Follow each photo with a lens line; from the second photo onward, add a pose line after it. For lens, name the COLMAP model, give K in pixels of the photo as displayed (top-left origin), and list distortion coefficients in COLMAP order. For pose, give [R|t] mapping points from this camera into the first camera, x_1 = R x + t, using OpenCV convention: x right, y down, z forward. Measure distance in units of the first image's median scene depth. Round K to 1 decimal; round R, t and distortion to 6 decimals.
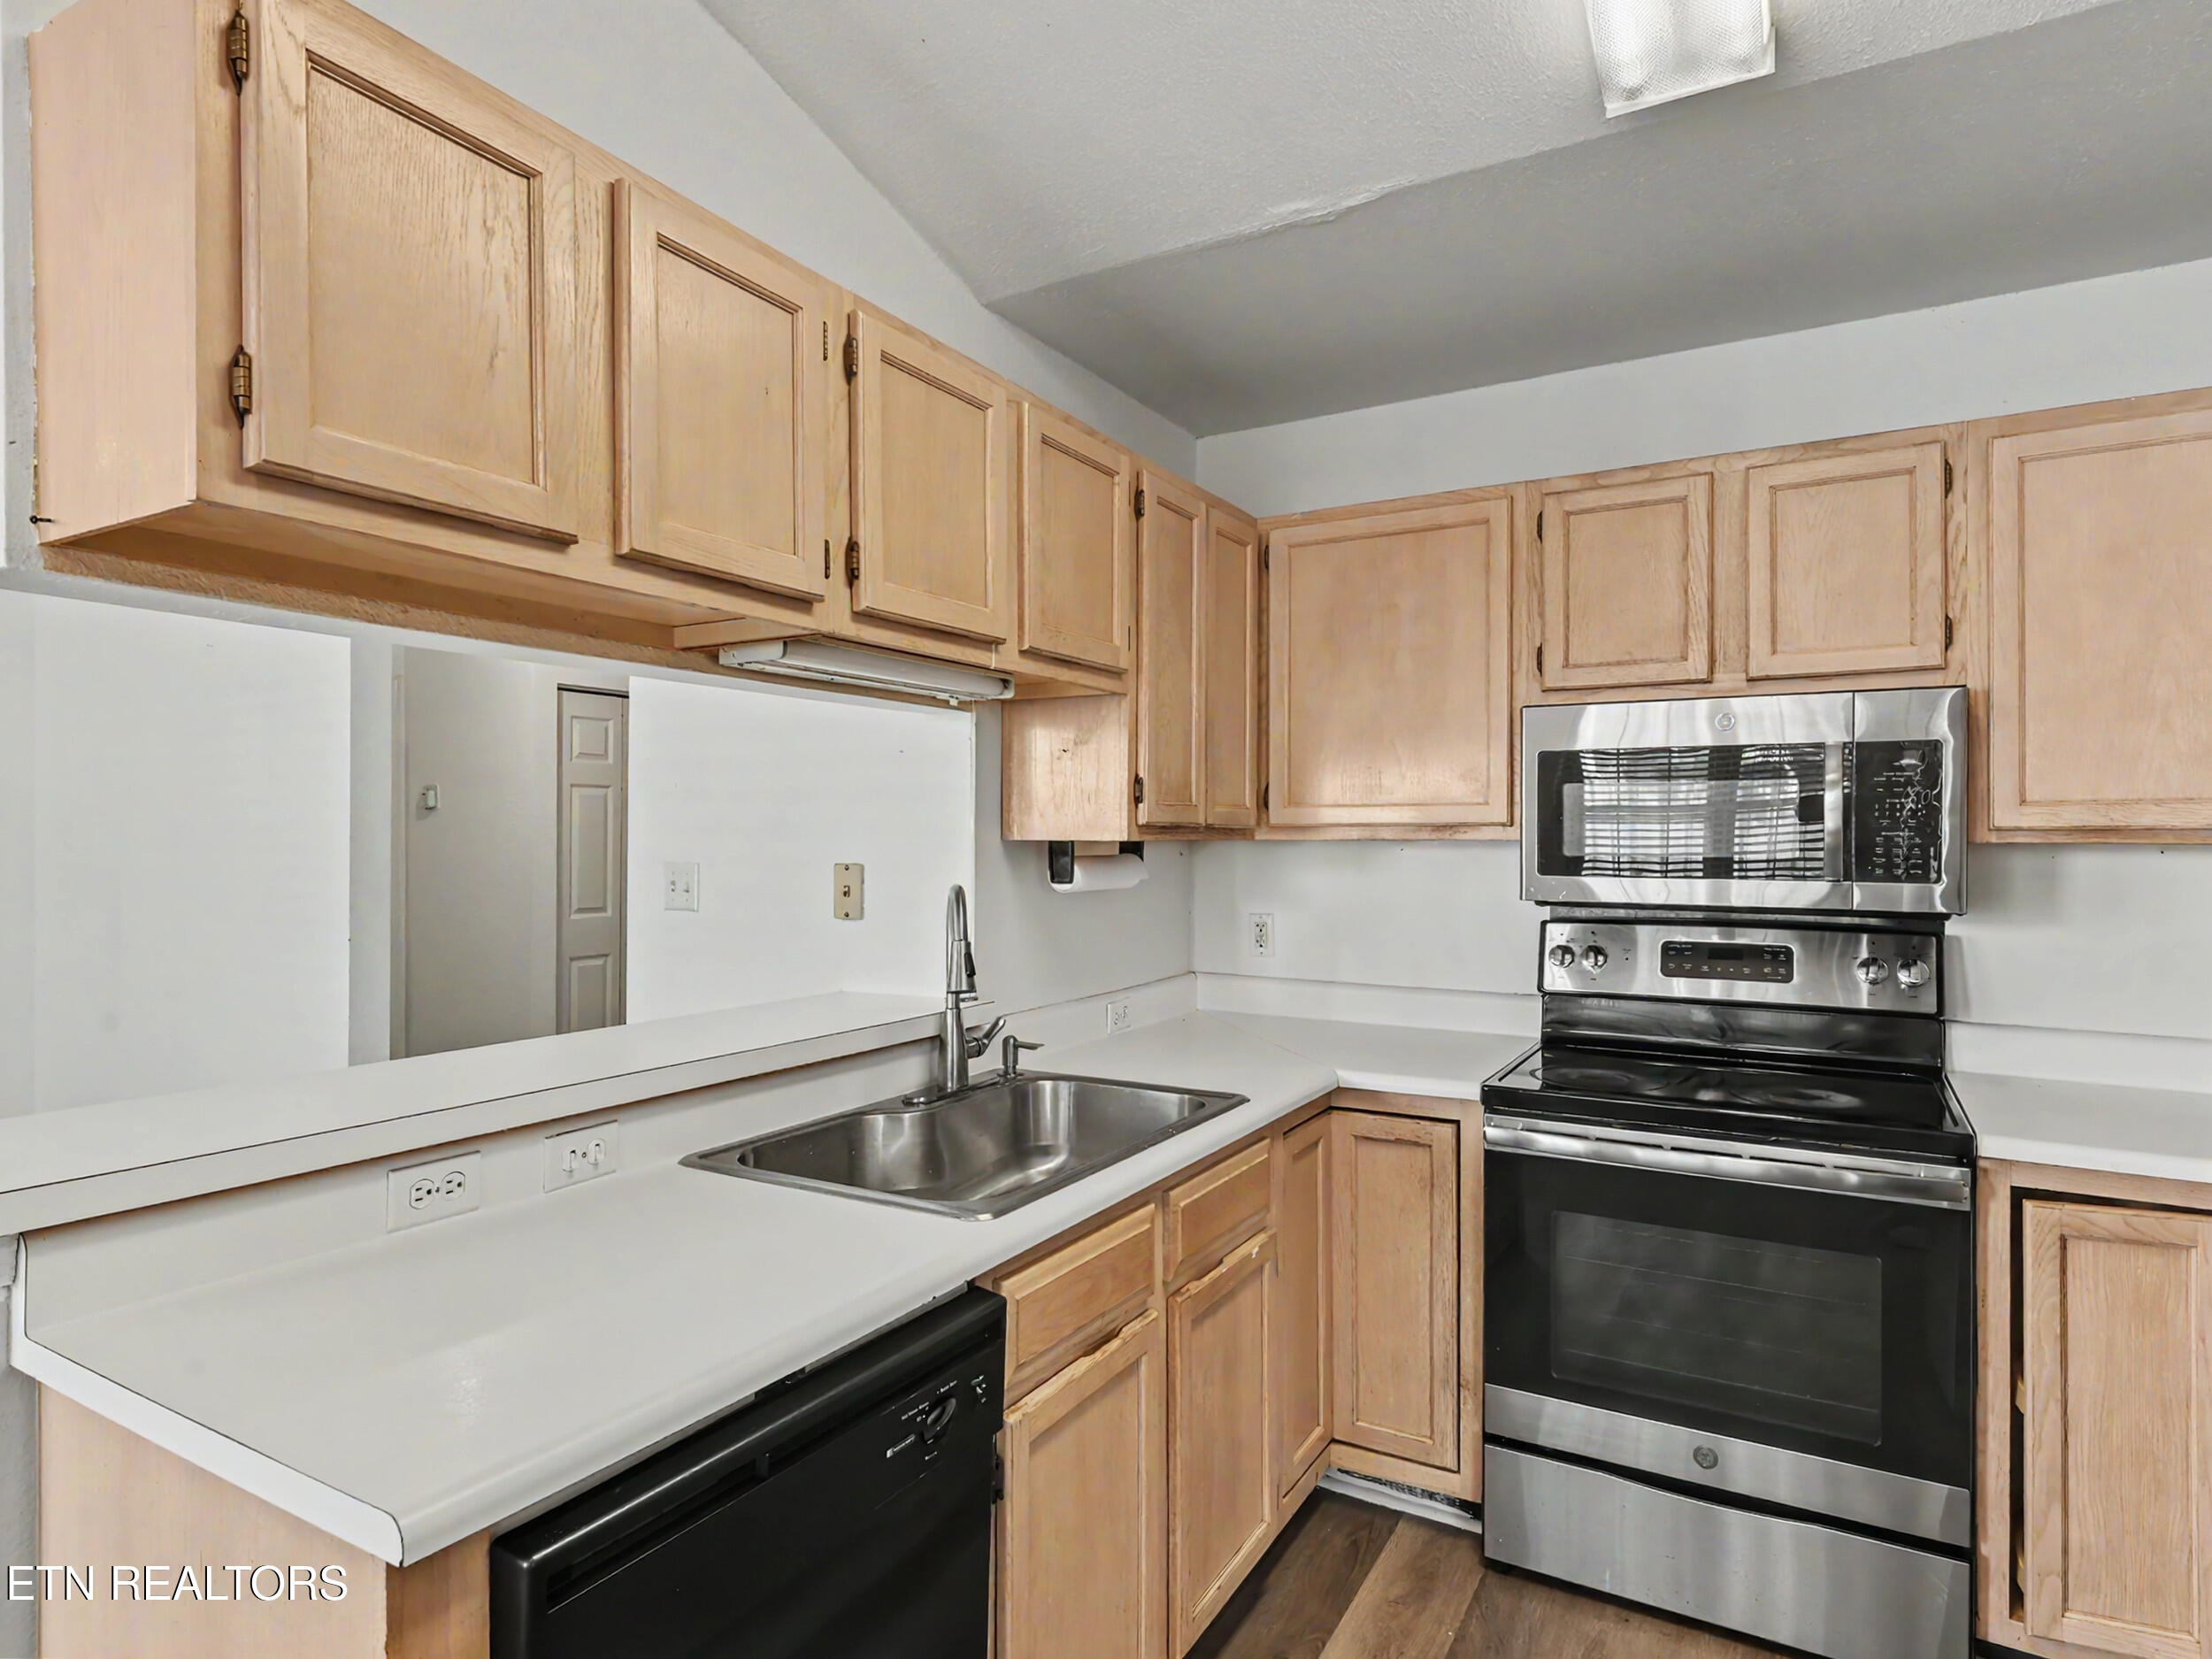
lens RADIAL K [[1226.1, 0, 1106.0], [0, 1226.1, 829.5], [0, 0, 1]] dist [0.001090, 0.000175]
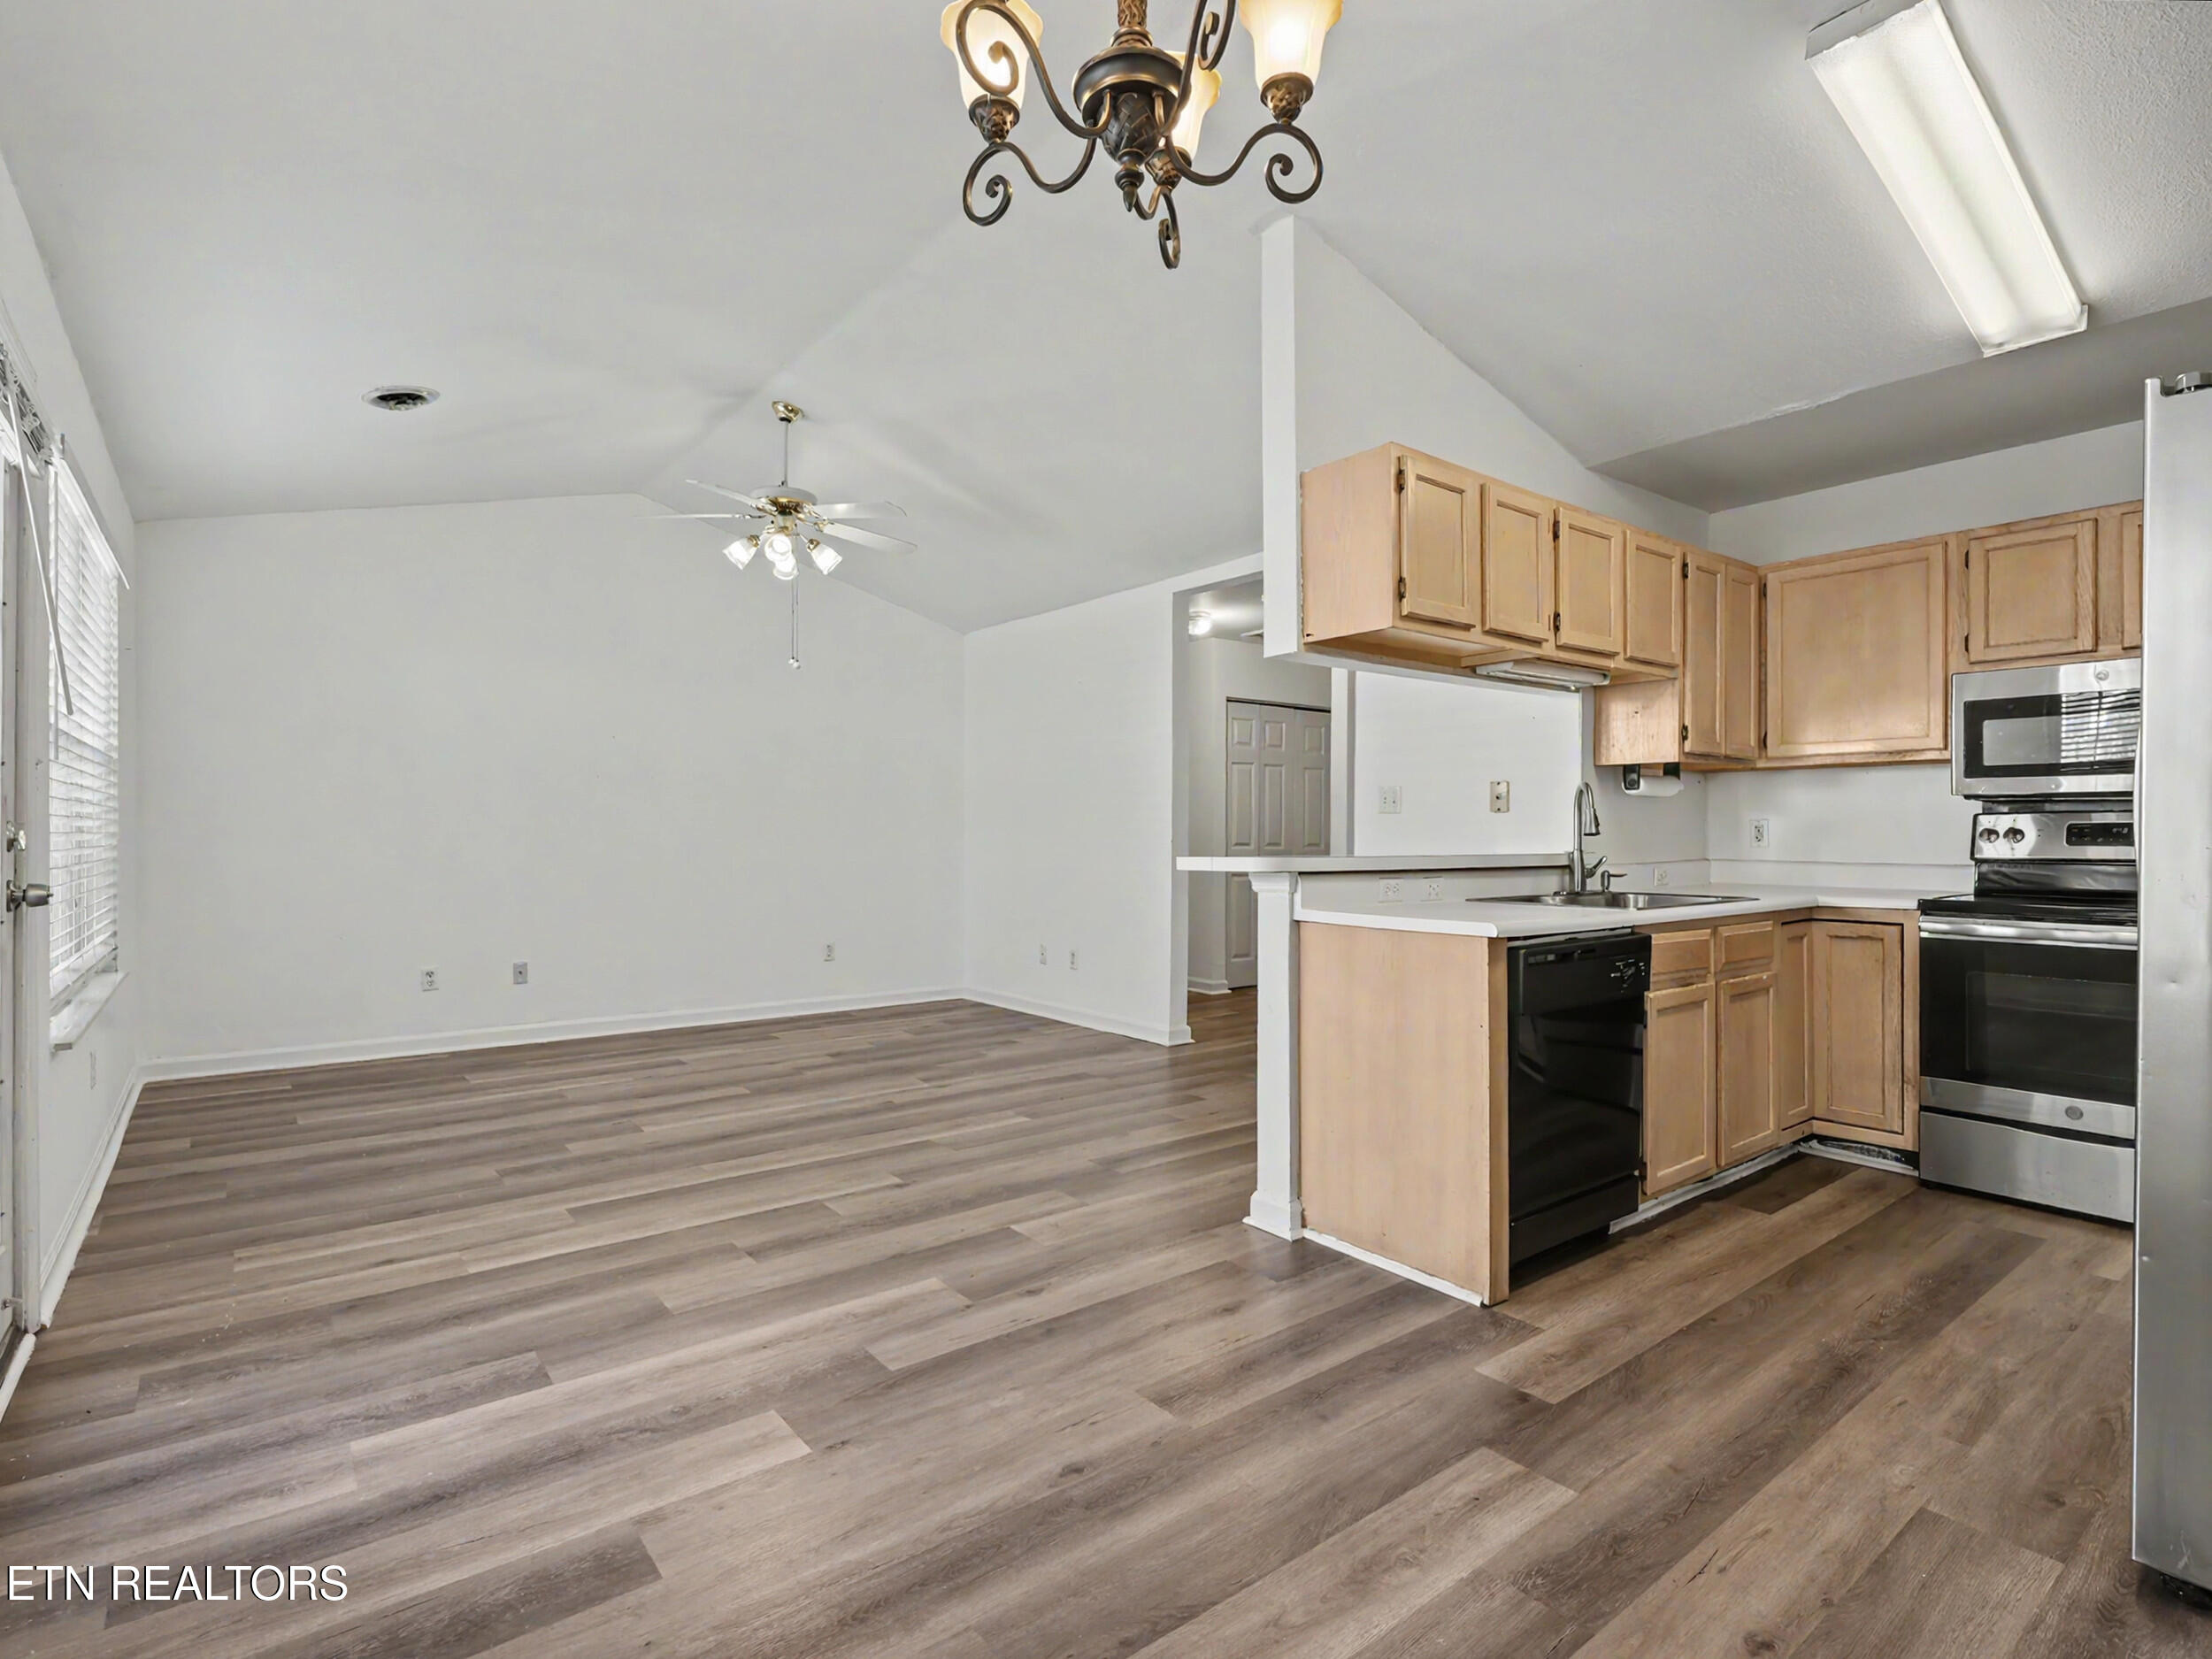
lens RADIAL K [[1101.6, 0, 1097.3], [0, 1101.6, 829.8], [0, 0, 1]] dist [0.001214, -0.000089]
pose [[0.924141, -0.001724, -0.382048, -0.149162], [0.003063, 0.999991, 0.002897, 0.099911], [0.382039, -0.003847, 0.924138, -0.790074]]
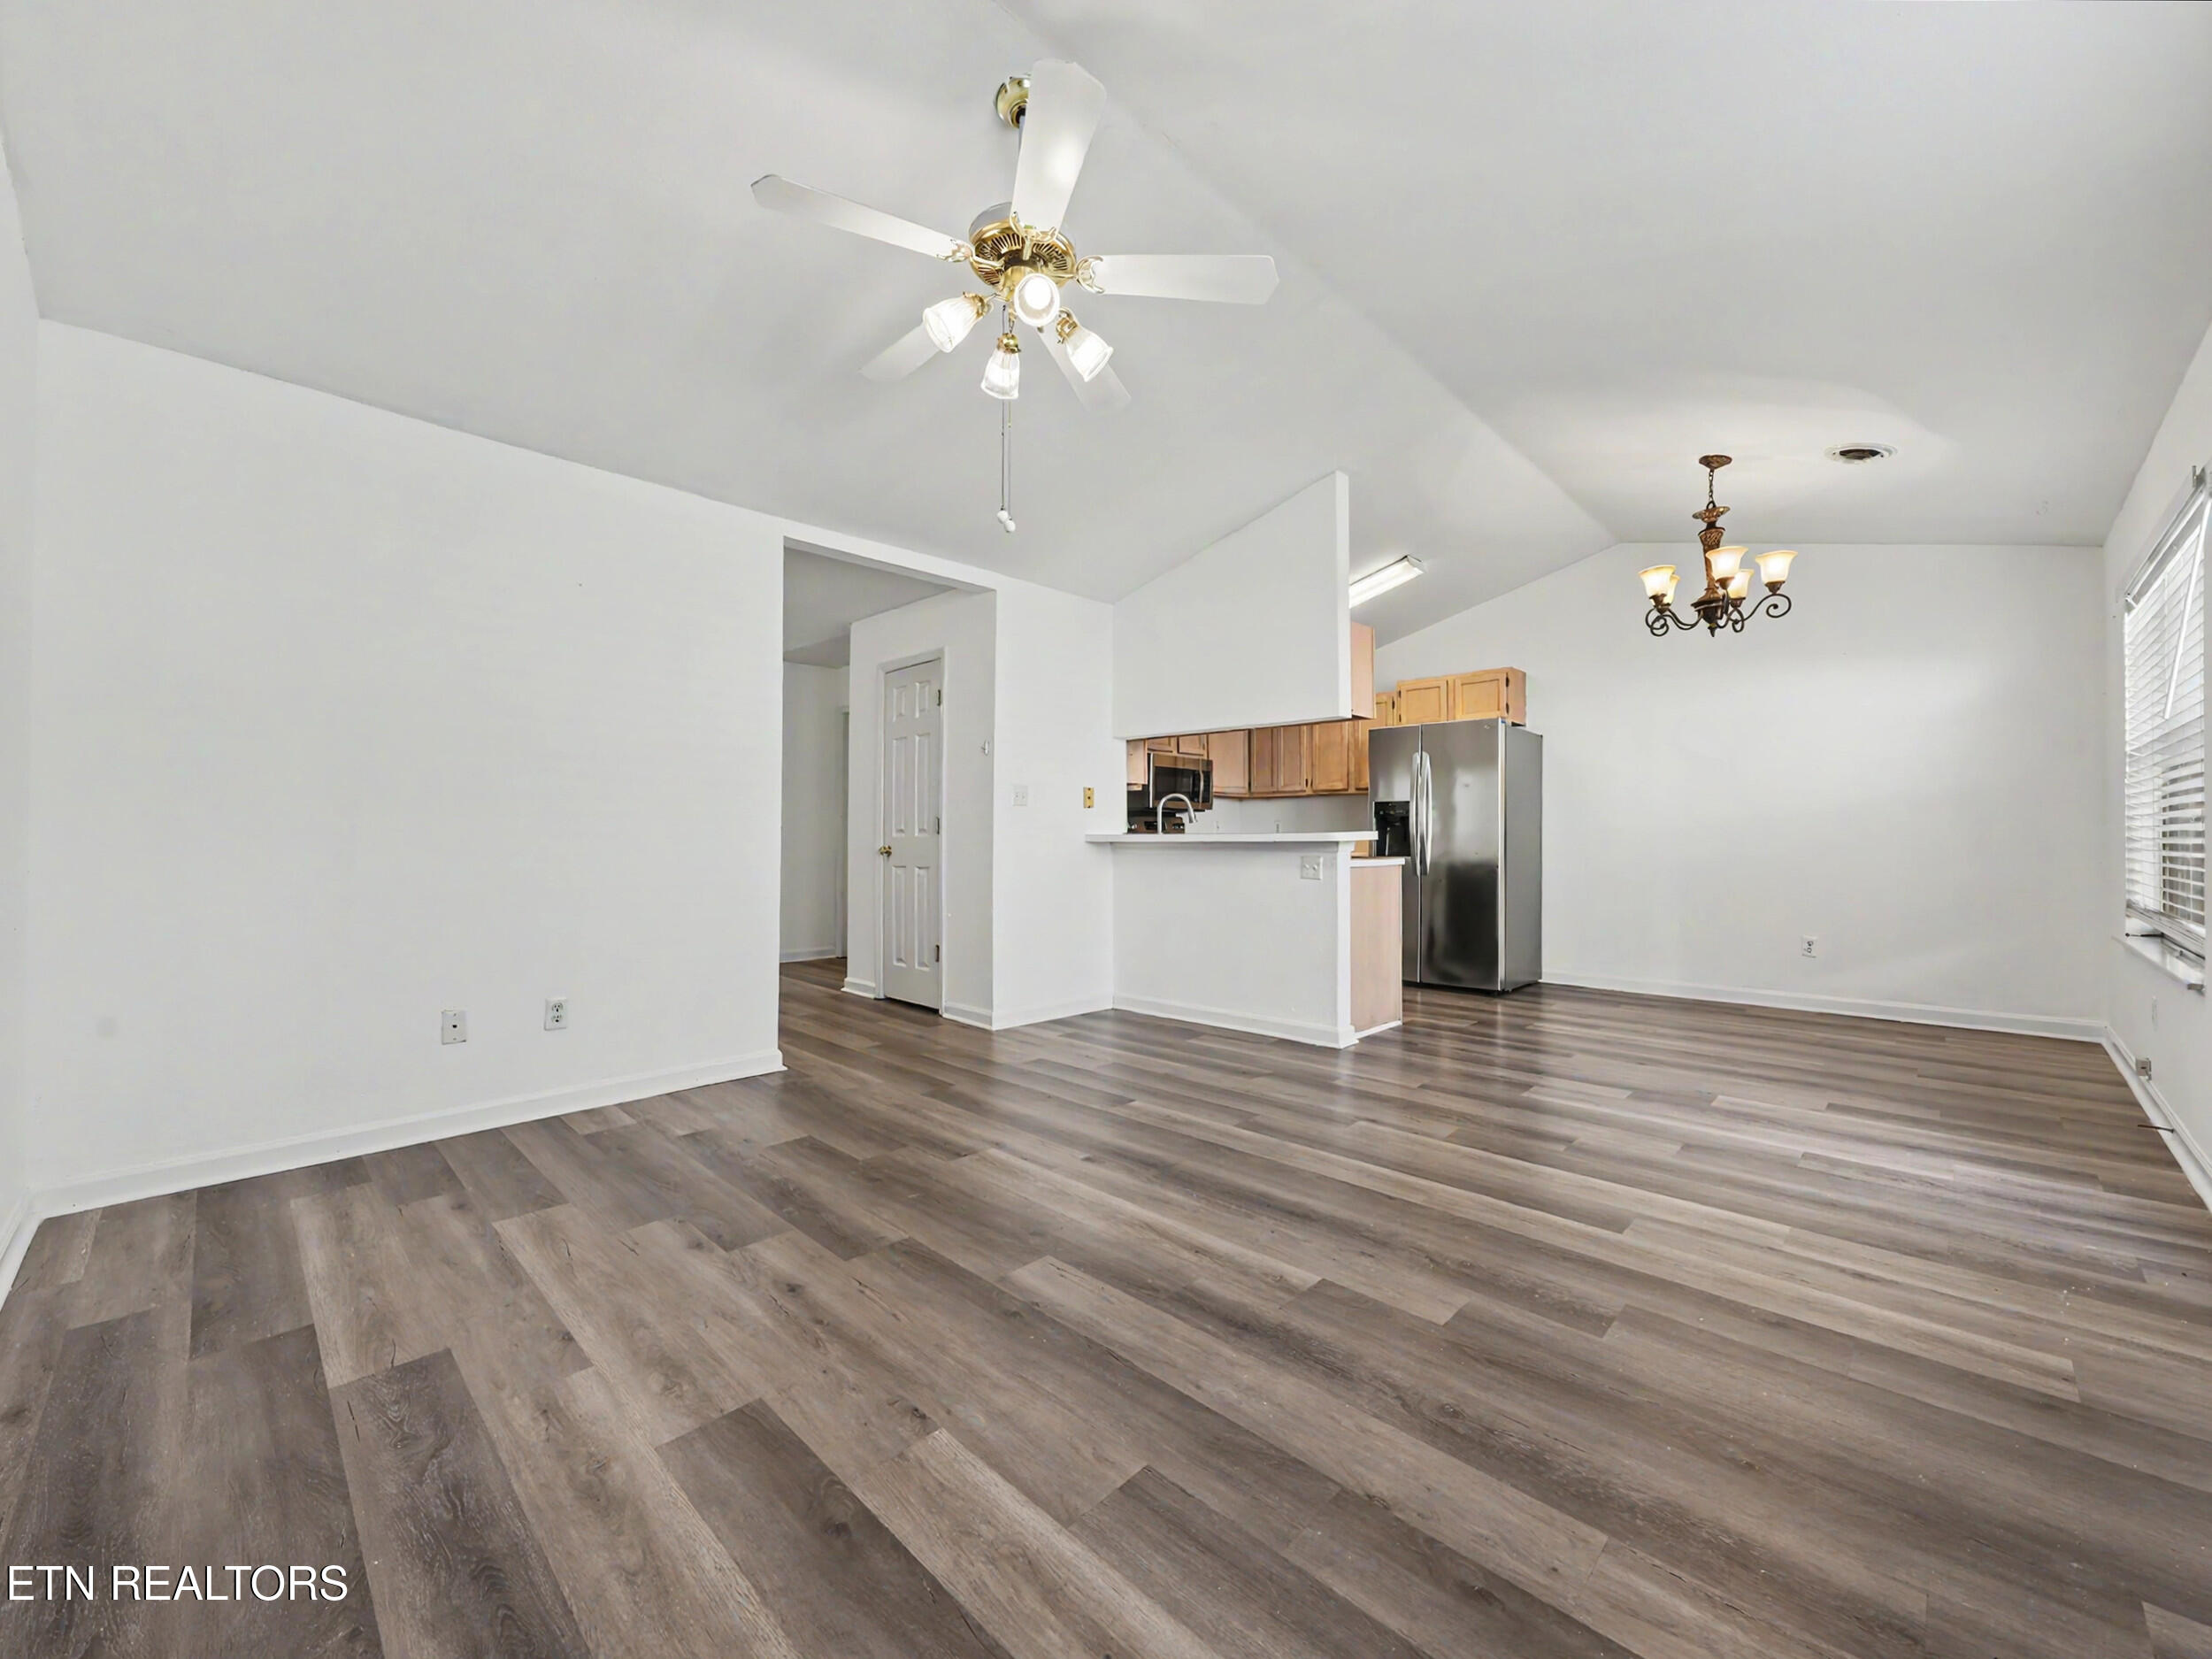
lens RADIAL K [[870.5, 0, 1100.0], [0, 870.5, 838.1], [0, 0, 1]] dist [-0.007526, 0.000593]
pose [[0.260811, -0.003025, 0.965385, -2.433065], [-0.000102, 0.999995, 0.003161, 0.148487], [-0.965390, -0.000923, 0.260809, 0.585684]]
